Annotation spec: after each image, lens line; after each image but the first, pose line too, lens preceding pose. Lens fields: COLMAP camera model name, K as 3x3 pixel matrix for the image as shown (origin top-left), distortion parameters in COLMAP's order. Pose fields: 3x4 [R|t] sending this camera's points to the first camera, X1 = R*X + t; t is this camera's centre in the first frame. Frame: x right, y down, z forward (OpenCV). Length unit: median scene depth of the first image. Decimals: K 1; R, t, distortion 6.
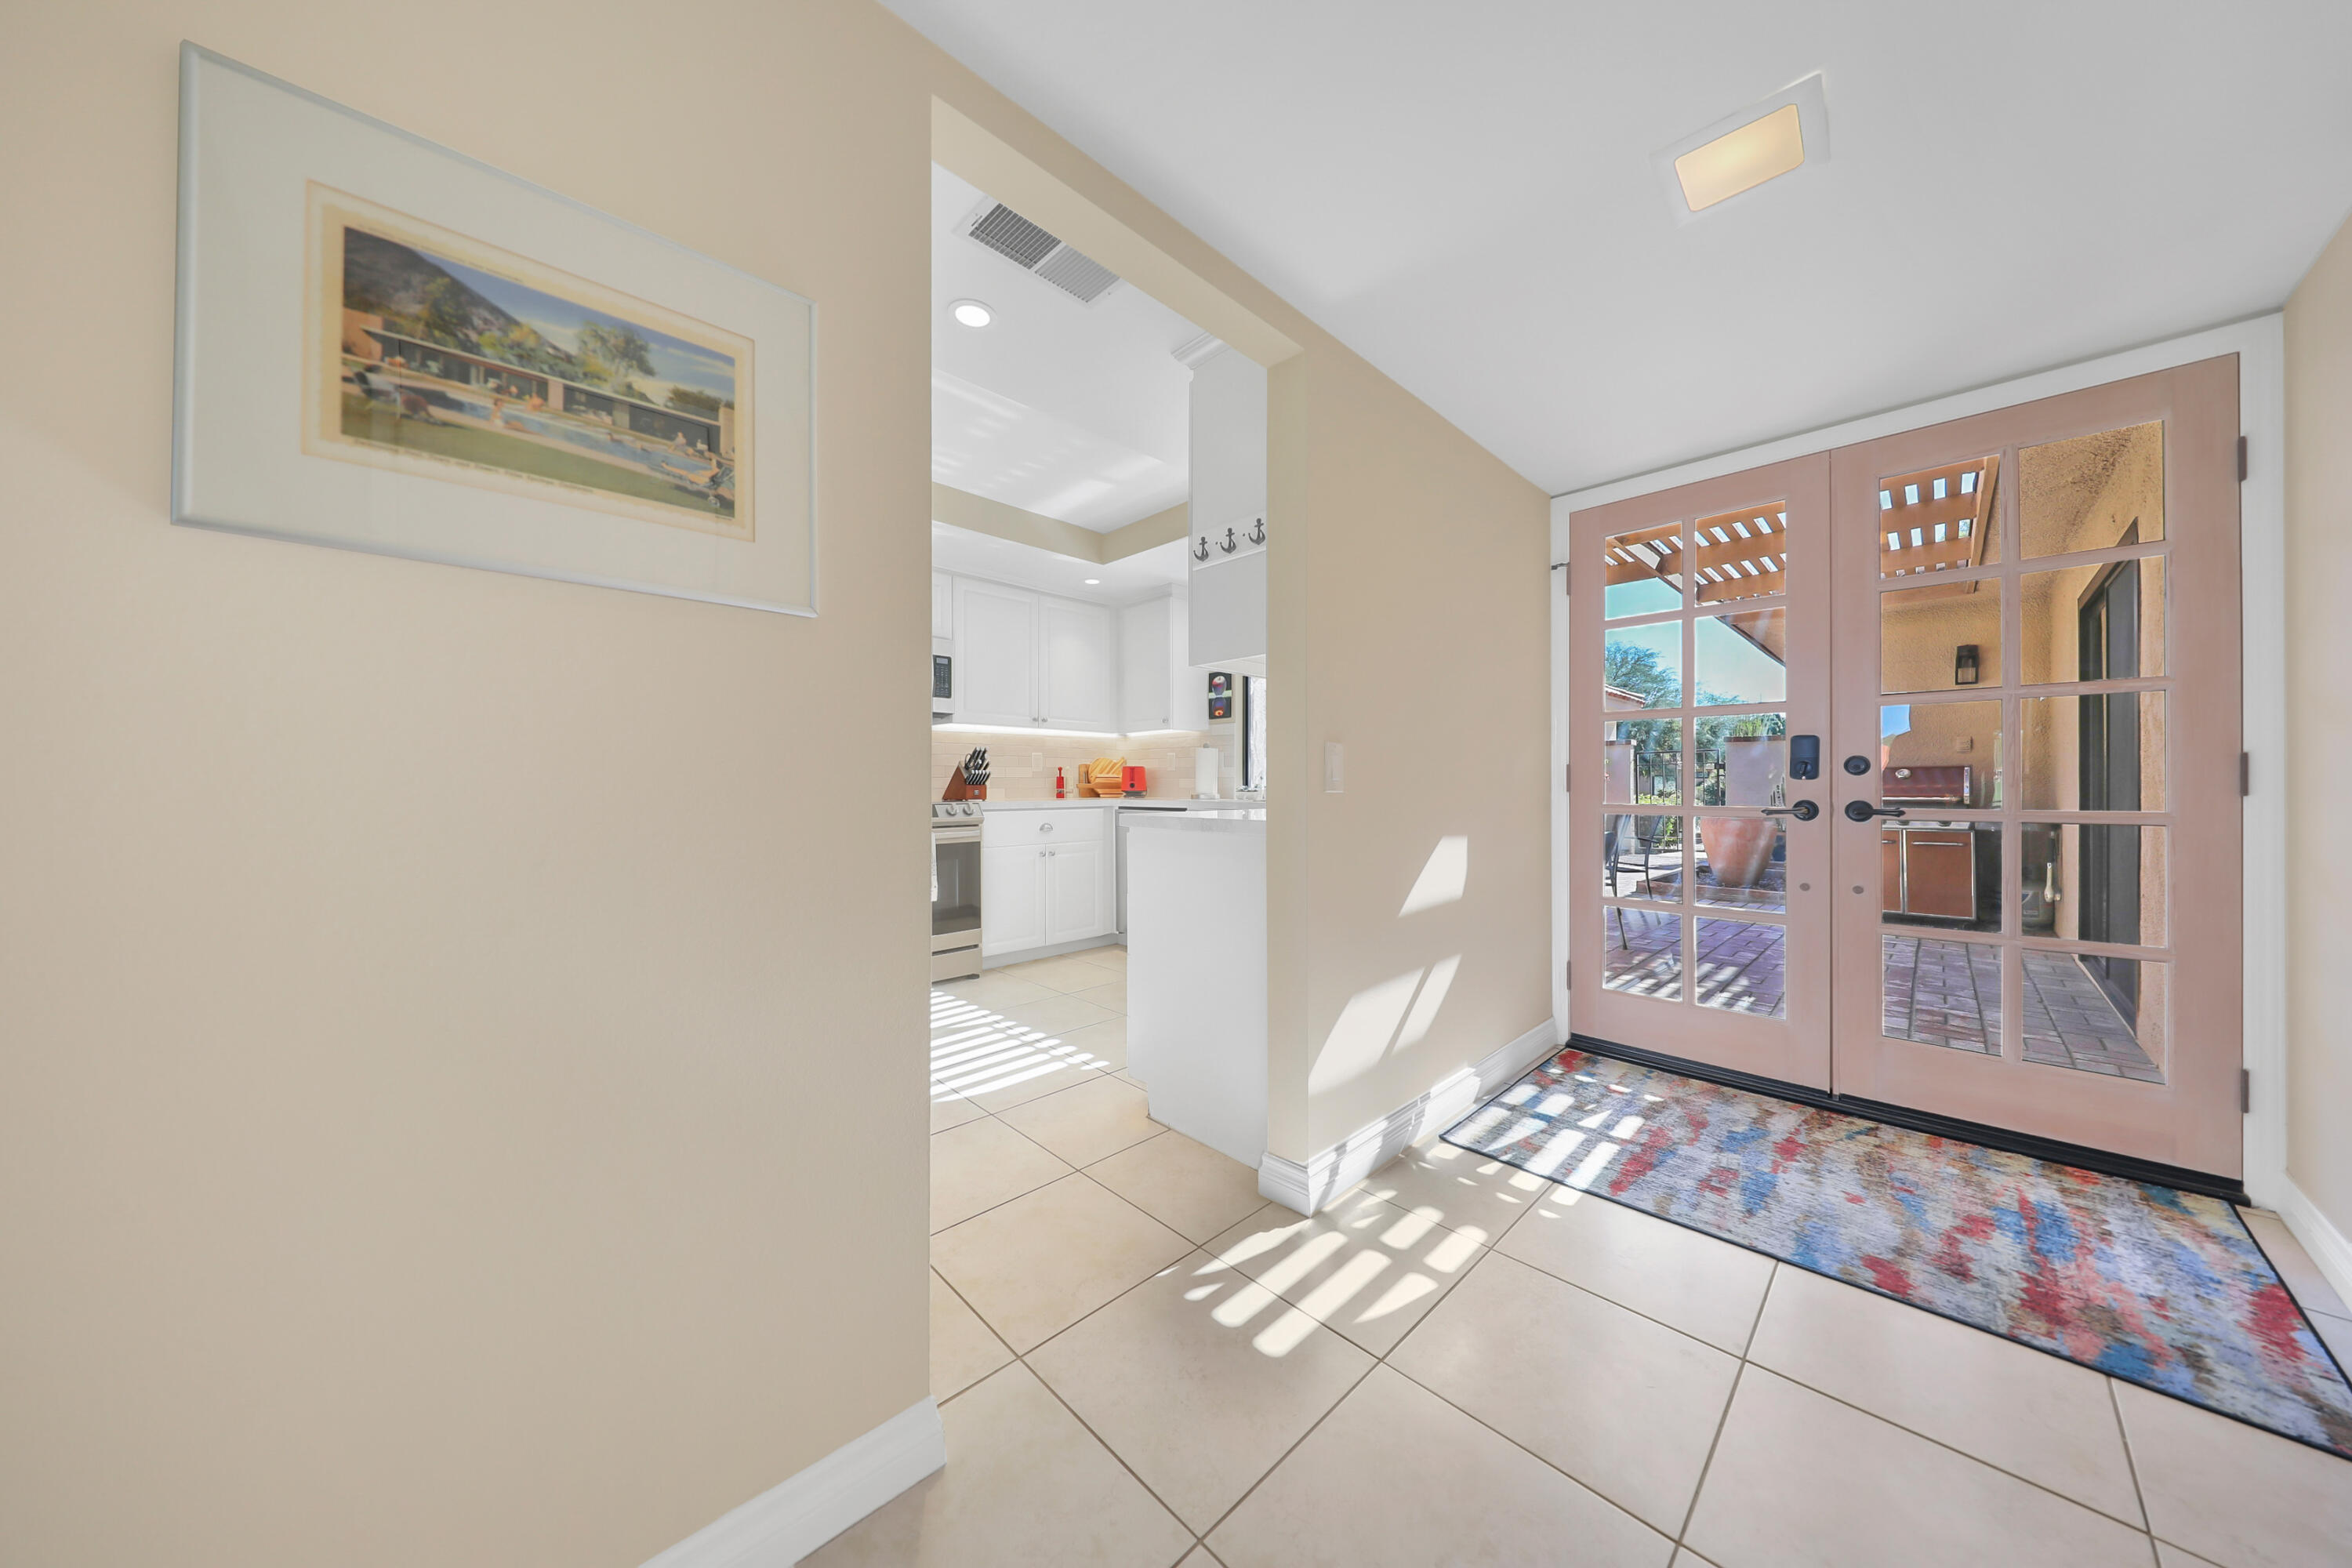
lens RADIAL K [[759.9, 0, 1176.0], [0, 759.9, 784.0], [0, 0, 1]] dist [0.000695, 0.000032]
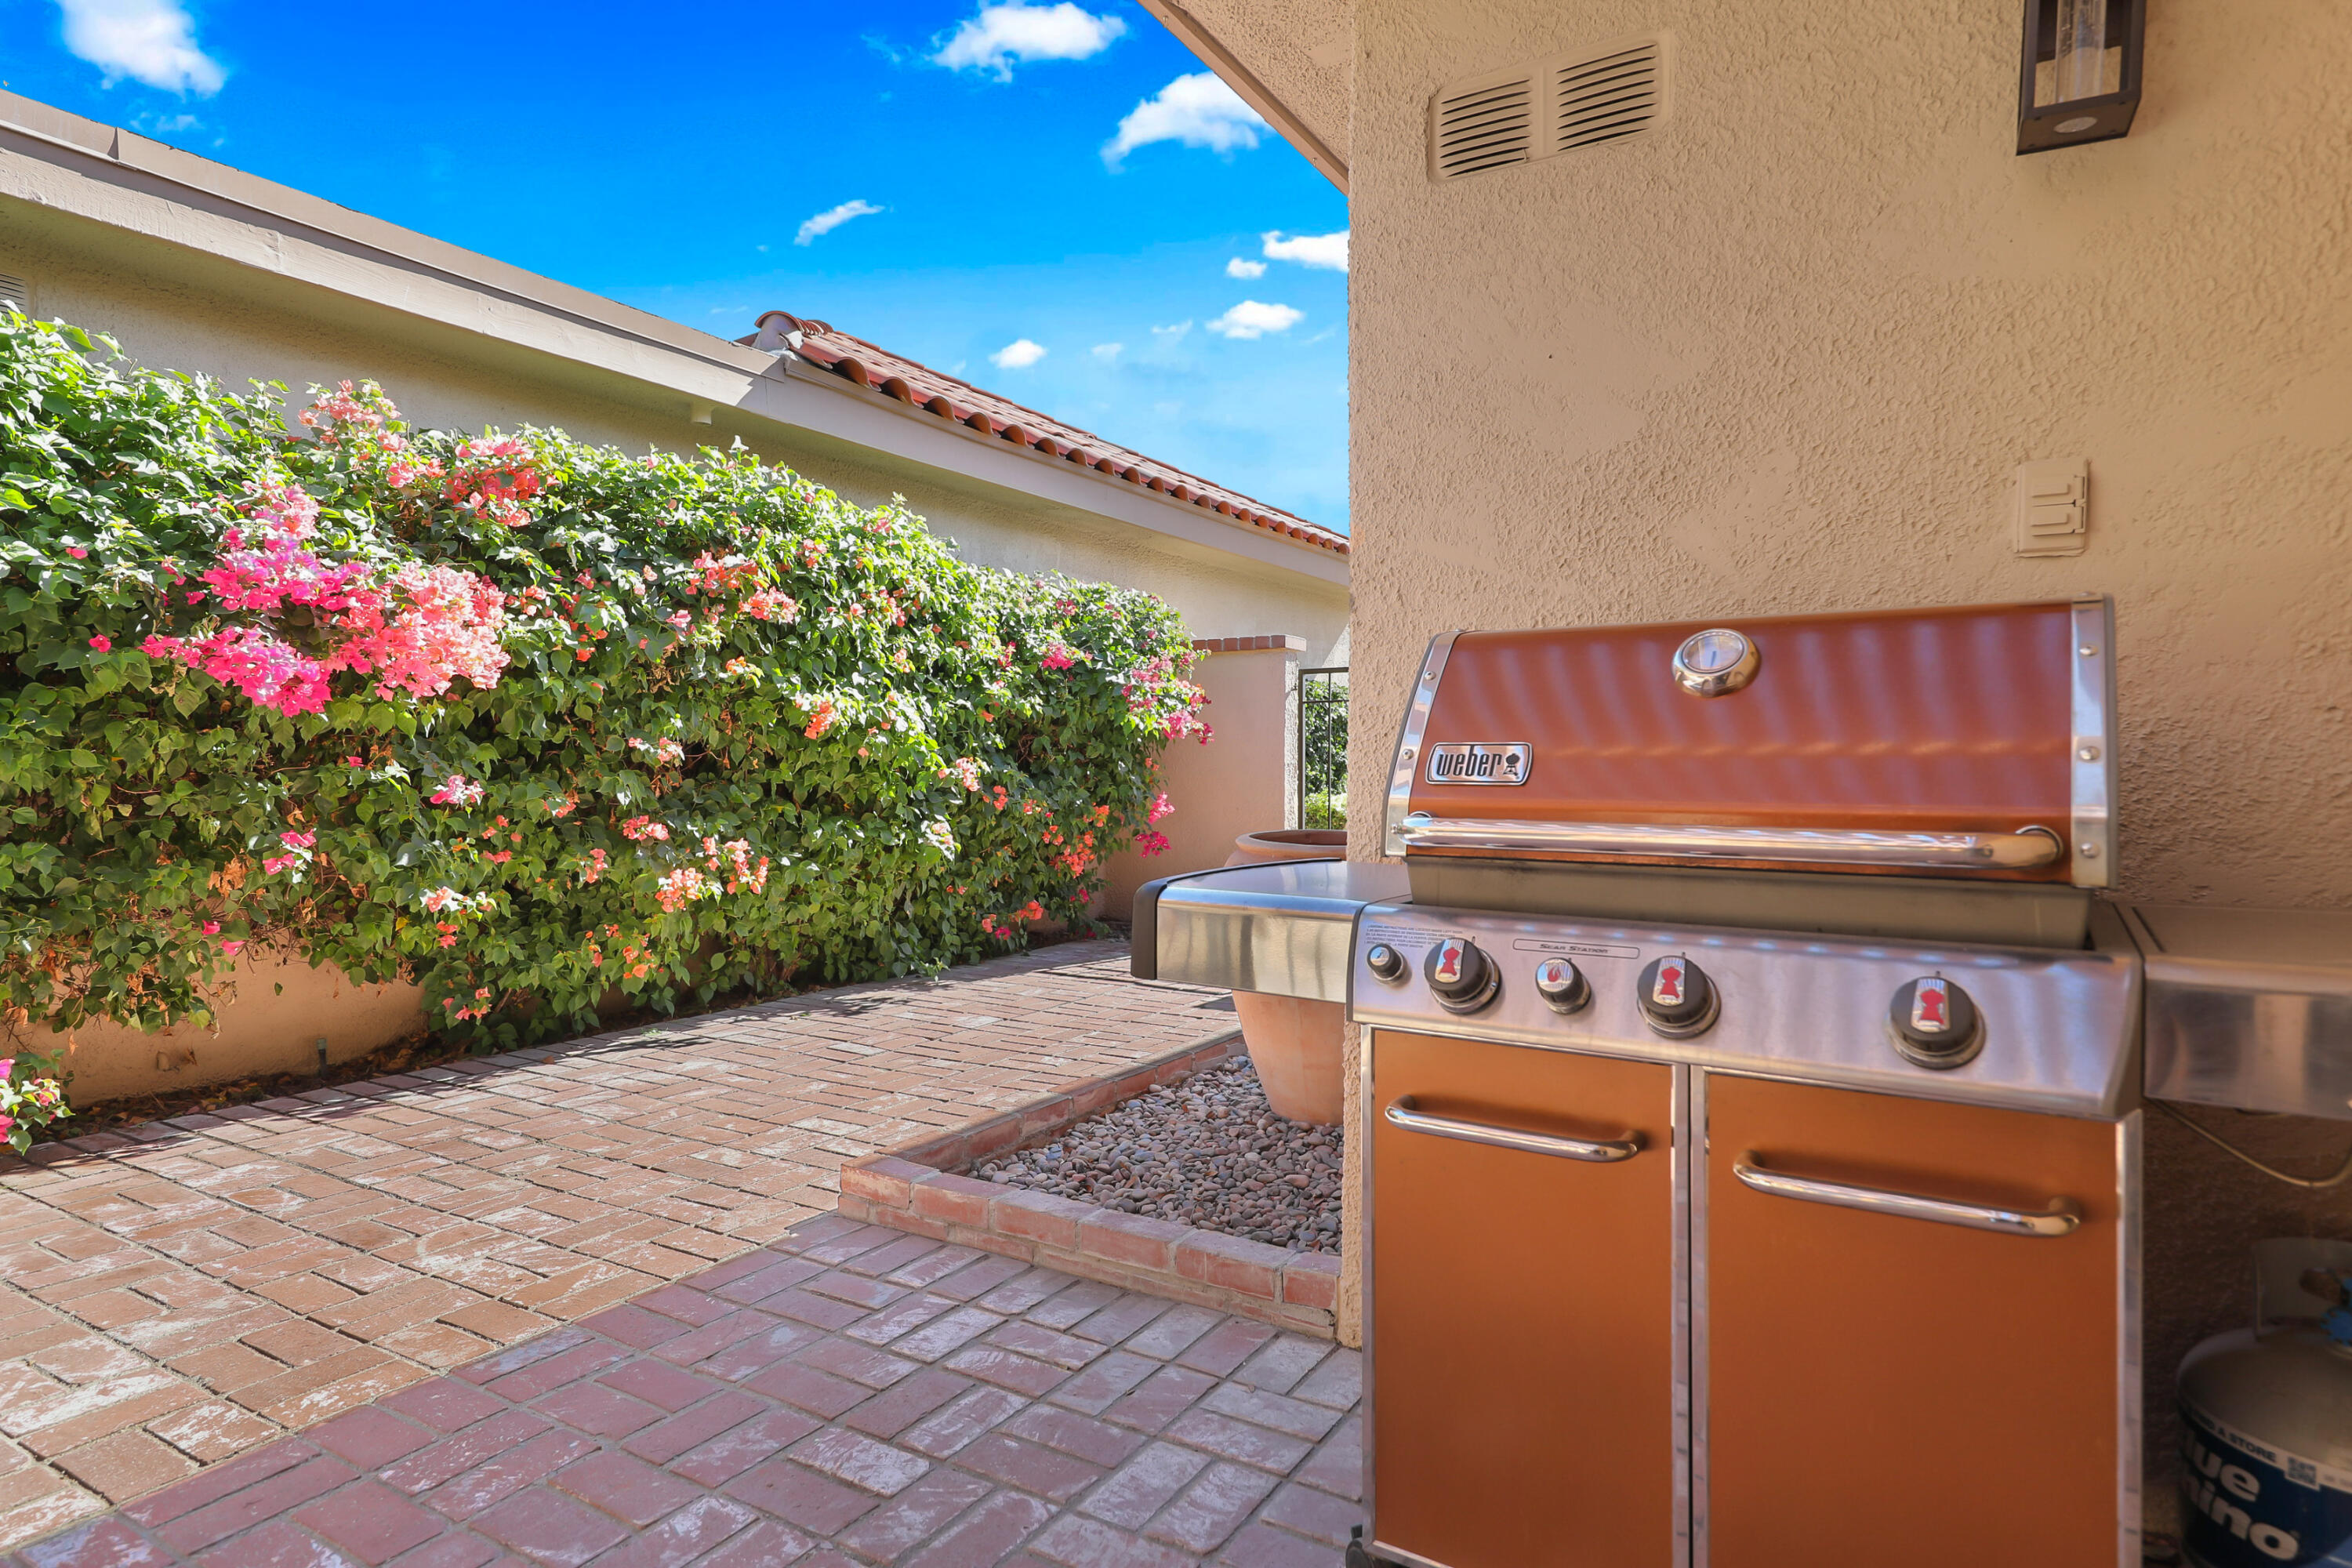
lens RADIAL K [[1308.9, 0, 1176.0], [0, 1308.9, 784.0], [0, 0, 1]] dist [0.042224, -0.000520]
pose [[0.968117, -0.009471, 0.250321, 0.785551], [0.004439, 0.999777, 0.020656, 0.004468], [-0.250460, -0.018886, 0.967943, 0.772873]]
